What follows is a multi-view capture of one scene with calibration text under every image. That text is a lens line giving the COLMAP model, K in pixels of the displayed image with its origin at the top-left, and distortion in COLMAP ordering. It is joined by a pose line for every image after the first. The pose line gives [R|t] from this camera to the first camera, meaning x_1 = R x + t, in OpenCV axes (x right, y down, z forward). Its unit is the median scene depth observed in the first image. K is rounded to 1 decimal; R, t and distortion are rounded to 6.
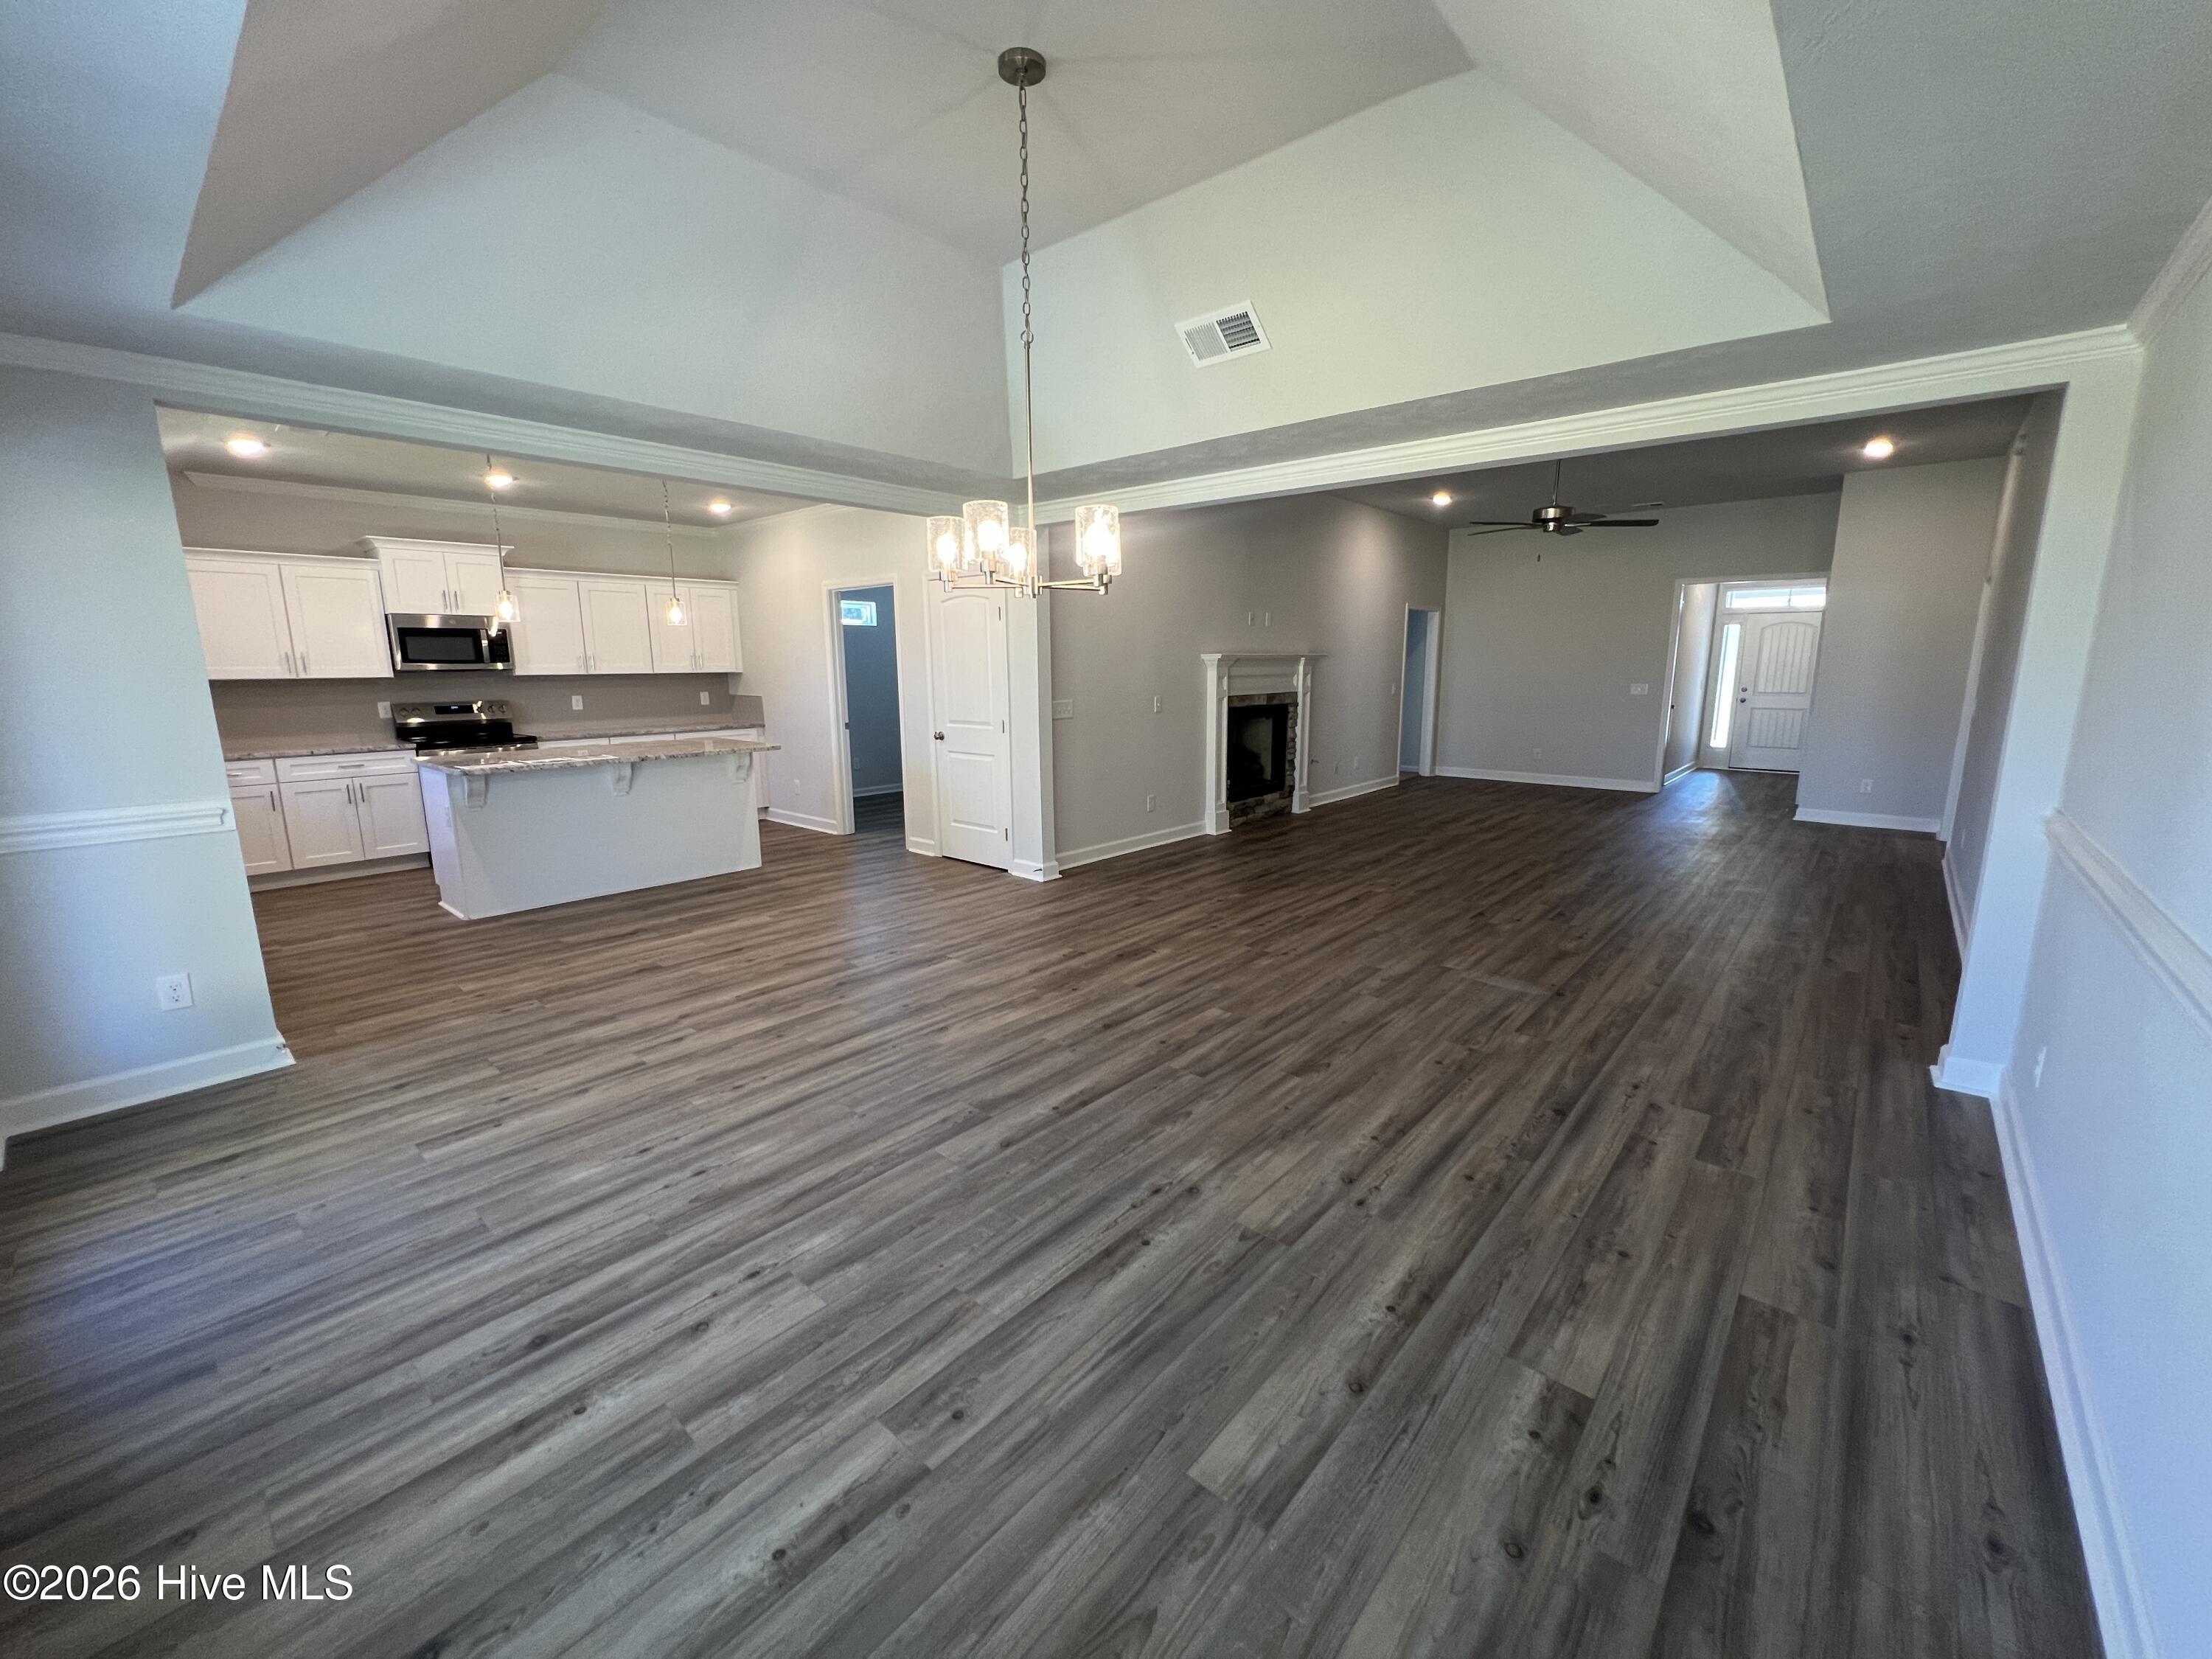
lens RADIAL K [[890.6, 0, 1101.5], [0, 890.6, 827.7], [0, 0, 1]] dist [-0.003945, 0.001206]
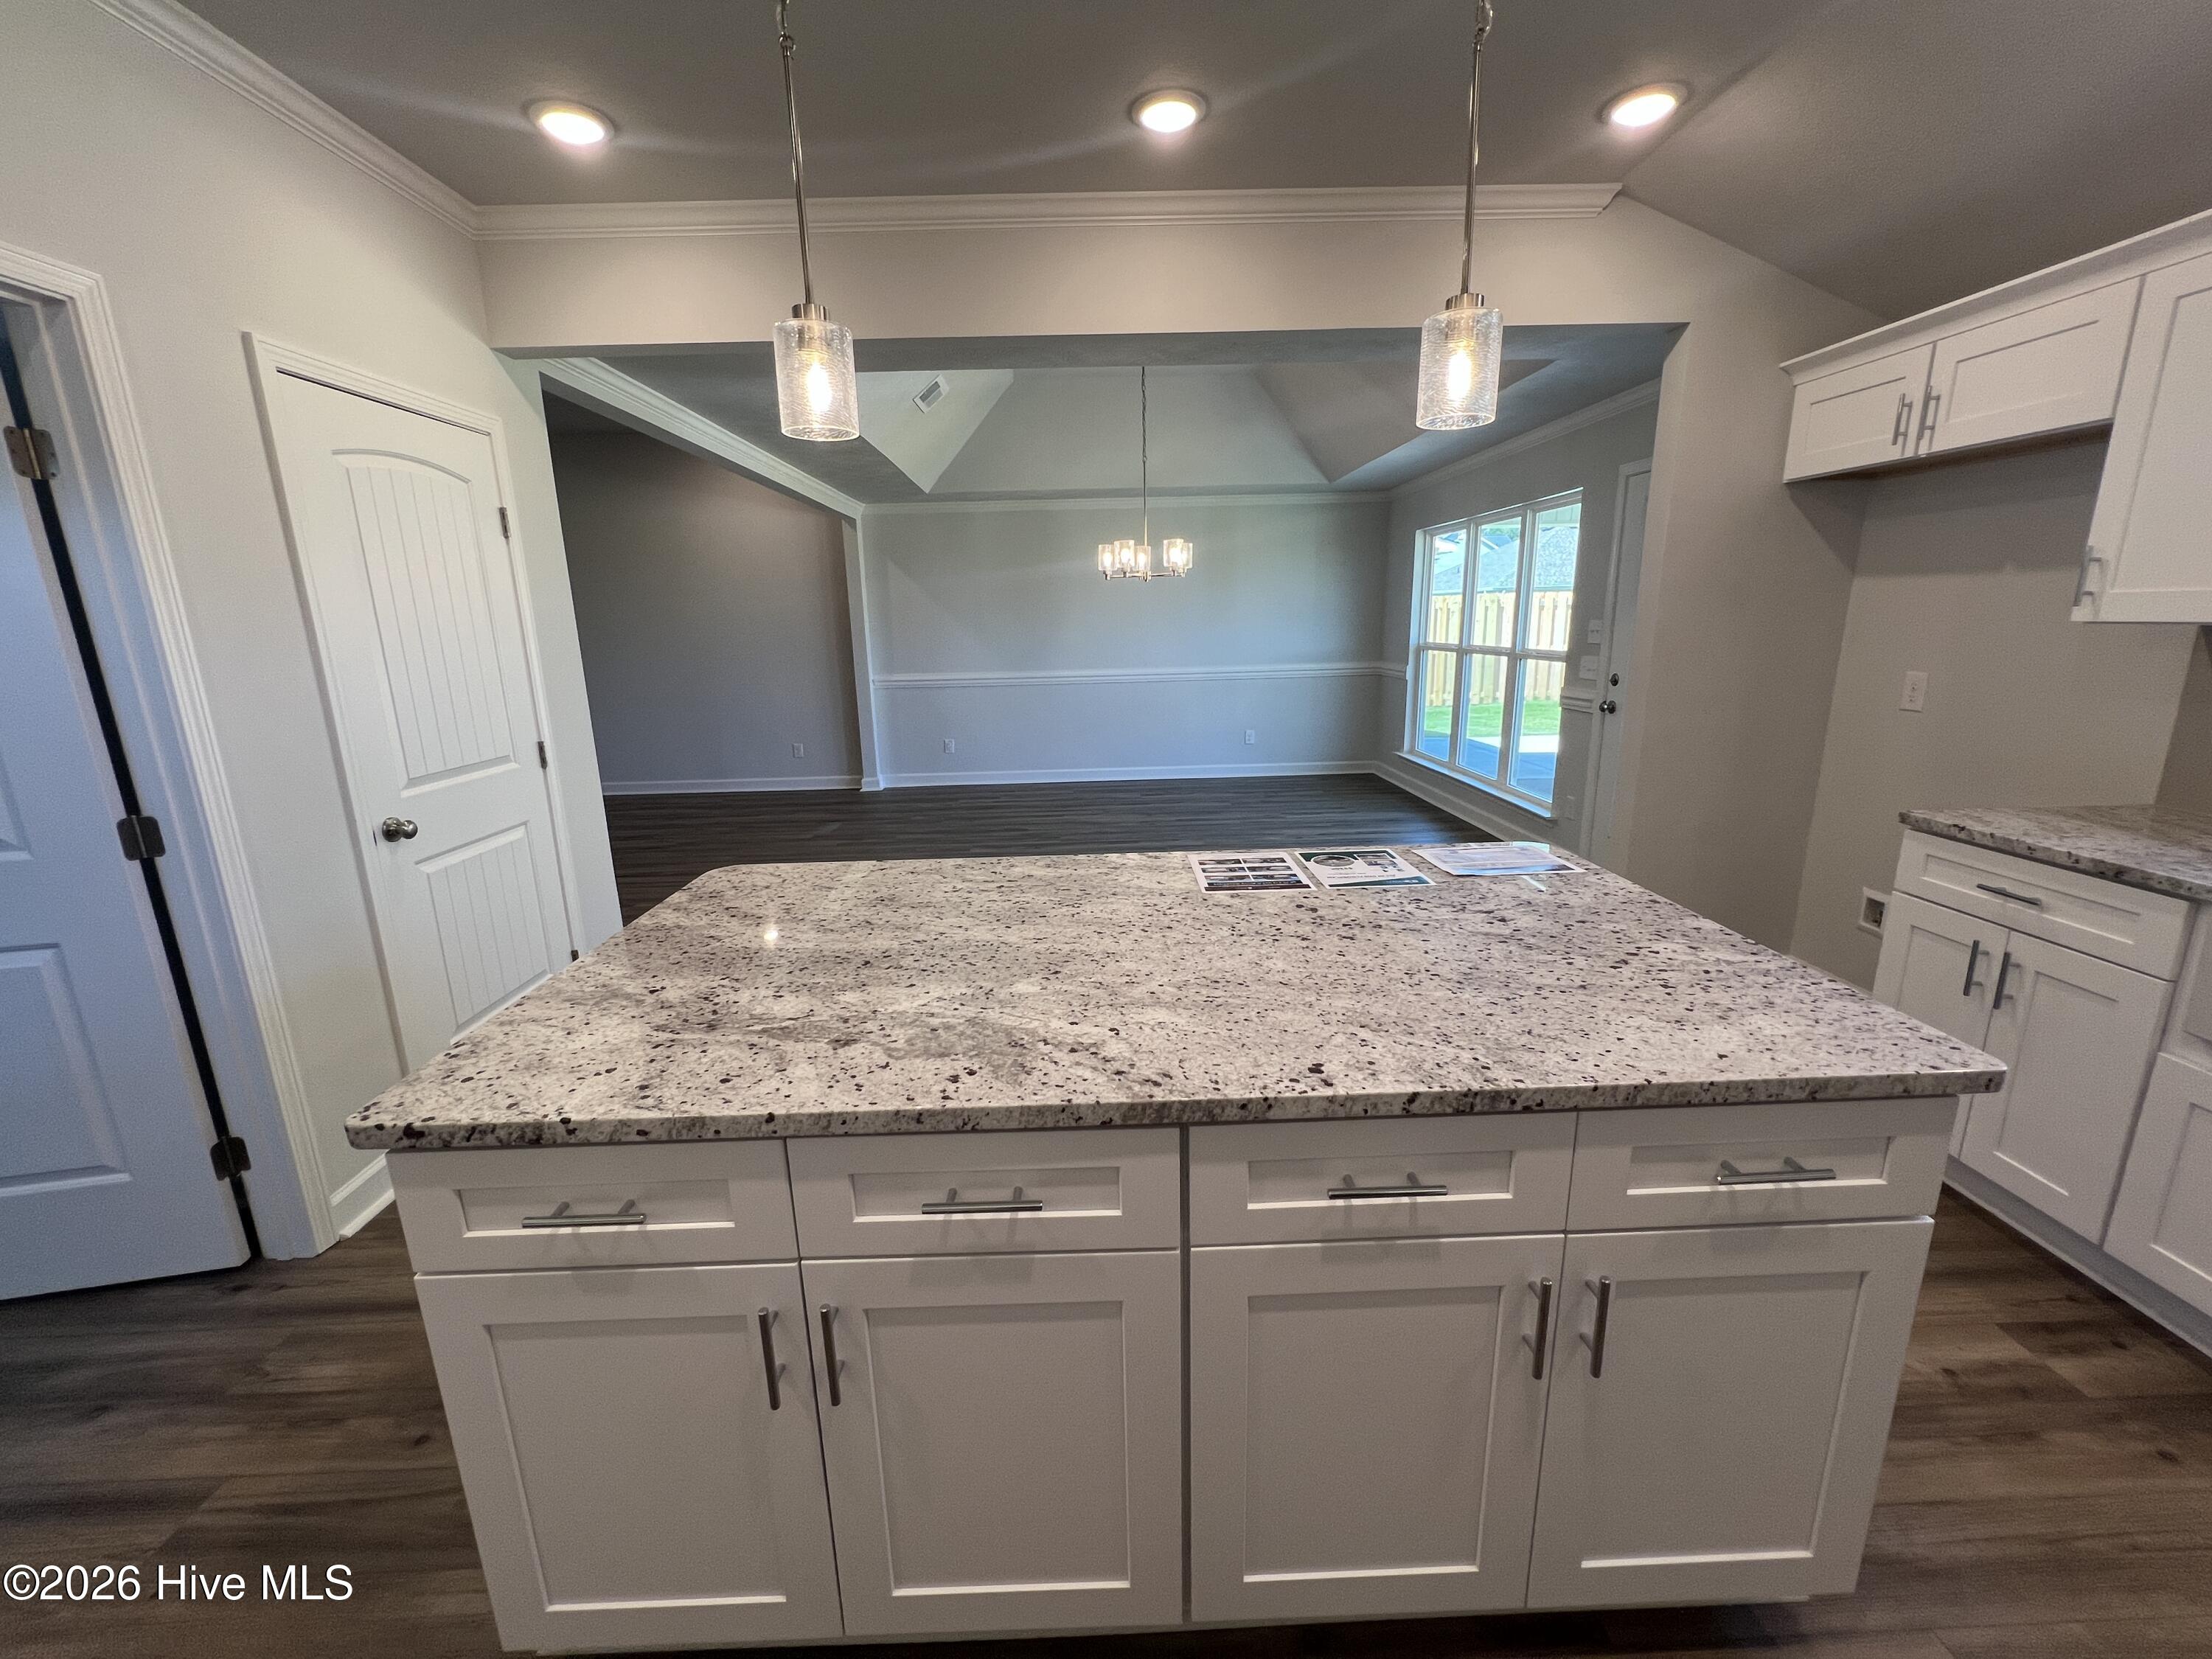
lens RADIAL K [[890.6, 0, 1102.6], [0, 890.6, 827.7], [0, 0, 1]] dist [-0.003945, 0.001206]
pose [[-0.680411, -0.146144, 0.718110, -0.941263], [0.162039, 0.925656, 0.341914, -0.267148], [-0.714691, 0.349004, -0.606146, 1.497041]]
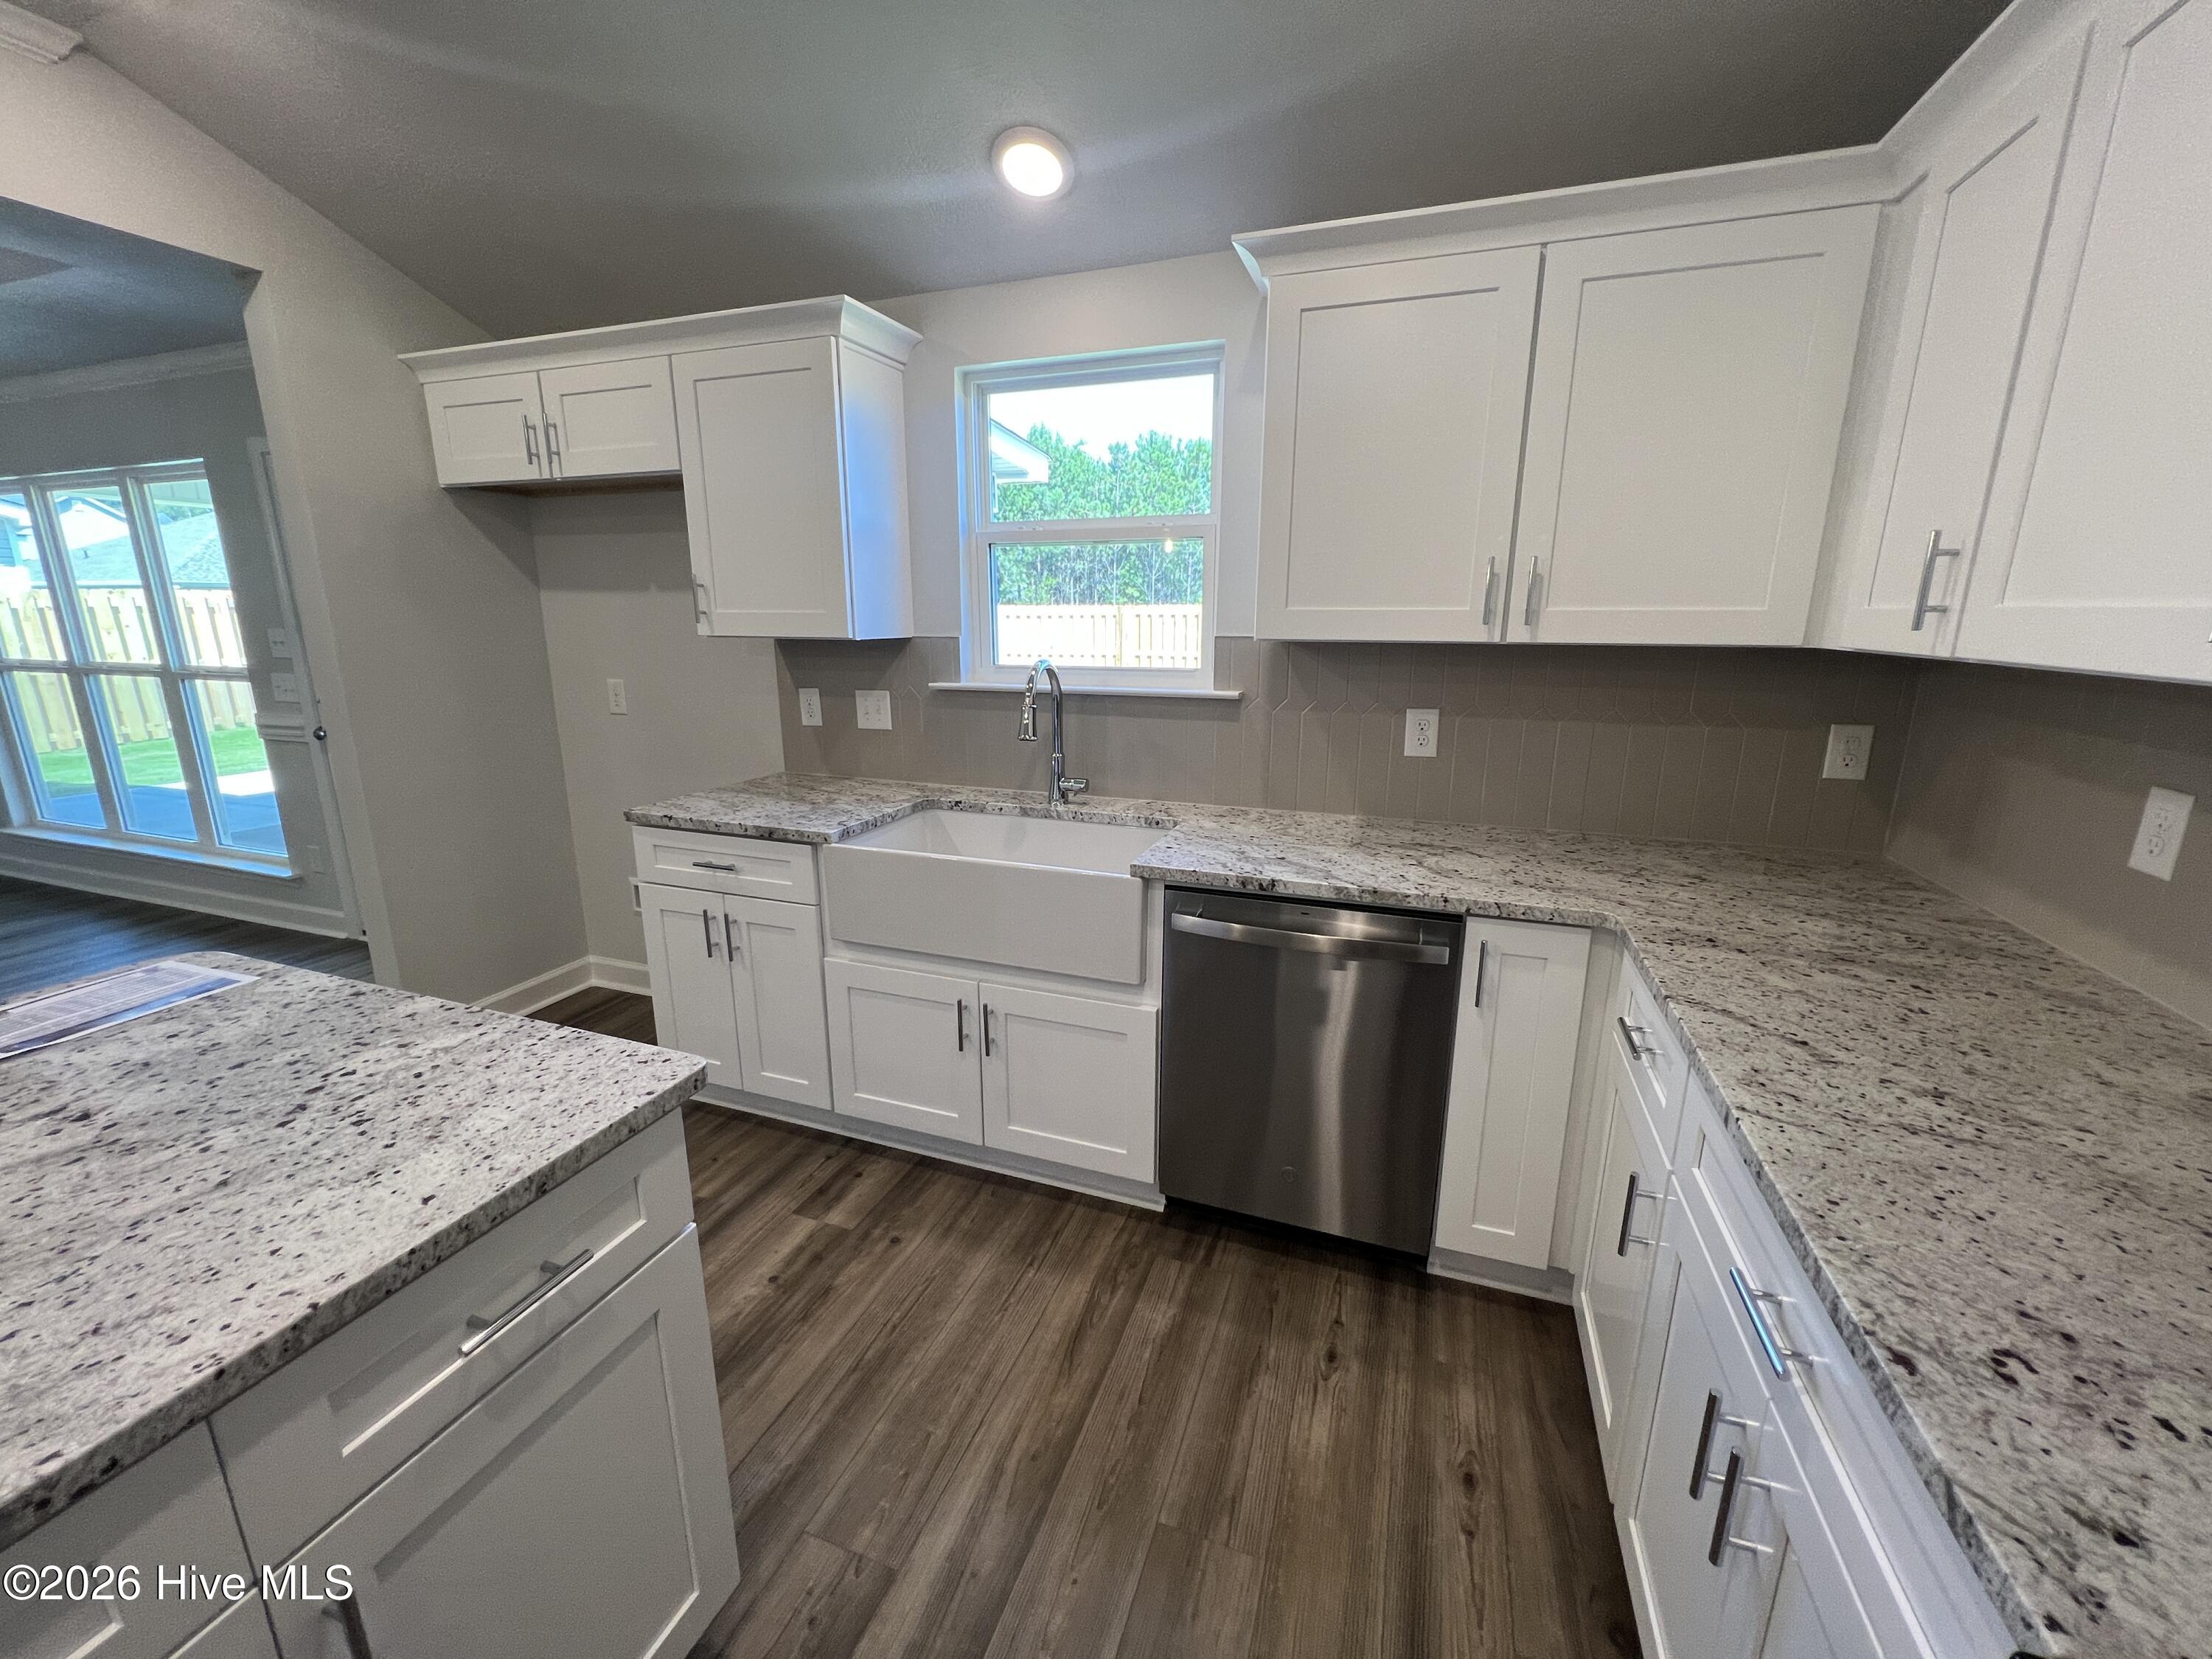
lens RADIAL K [[890.6, 0, 1101.4], [0, 890.6, 827.2], [0, 0, 1]] dist [-0.003945, 0.001206]
pose [[-0.931172, 0.090004, -0.353296, -0.964889], [-0.063824, 0.913842, 0.401024, -0.258141], [0.358950, 0.395971, -0.845199, 1.434516]]
